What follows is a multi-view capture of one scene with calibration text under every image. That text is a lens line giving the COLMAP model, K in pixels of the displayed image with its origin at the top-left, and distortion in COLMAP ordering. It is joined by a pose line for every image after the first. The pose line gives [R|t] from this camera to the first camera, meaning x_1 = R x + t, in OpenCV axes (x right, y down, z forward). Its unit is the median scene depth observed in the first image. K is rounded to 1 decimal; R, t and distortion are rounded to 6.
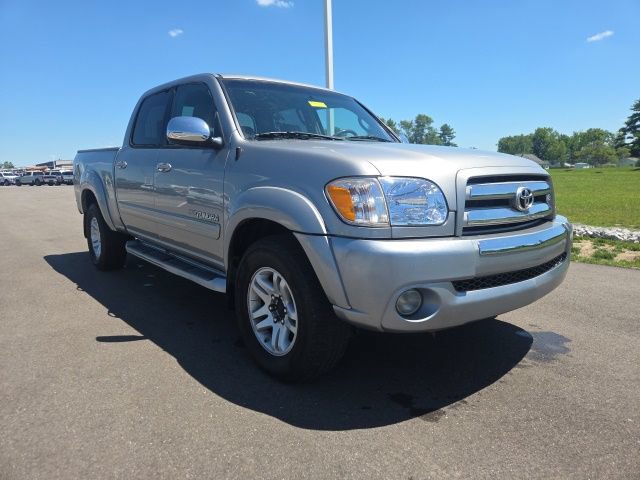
lens RADIAL K [[454.2, 0, 318.7], [0, 454.2, 247.7], [0, 0, 1]] dist [-0.002598, -0.004522]
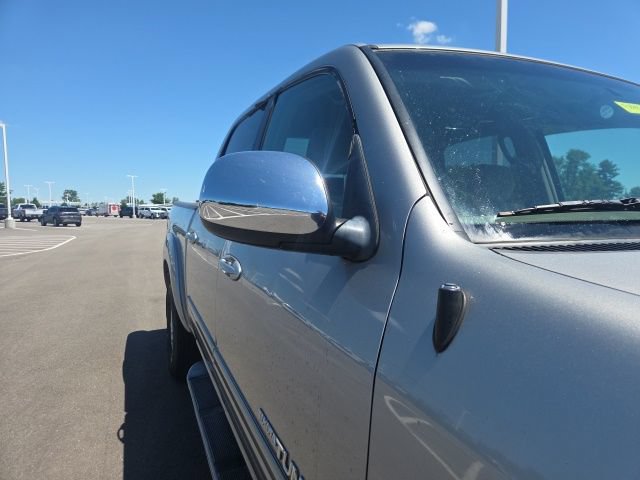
lens RADIAL K [[424.0, 0, 320.0], [0, 424.0, 240.0], [0, 0, 1]] dist [0.014517, 0.001010]
pose [[0.964906, 0.037493, -0.259906, -0.027521], [-0.058979, 0.995410, -0.075365, -0.033272], [0.255887, 0.088049, 0.962688, 0.116248]]
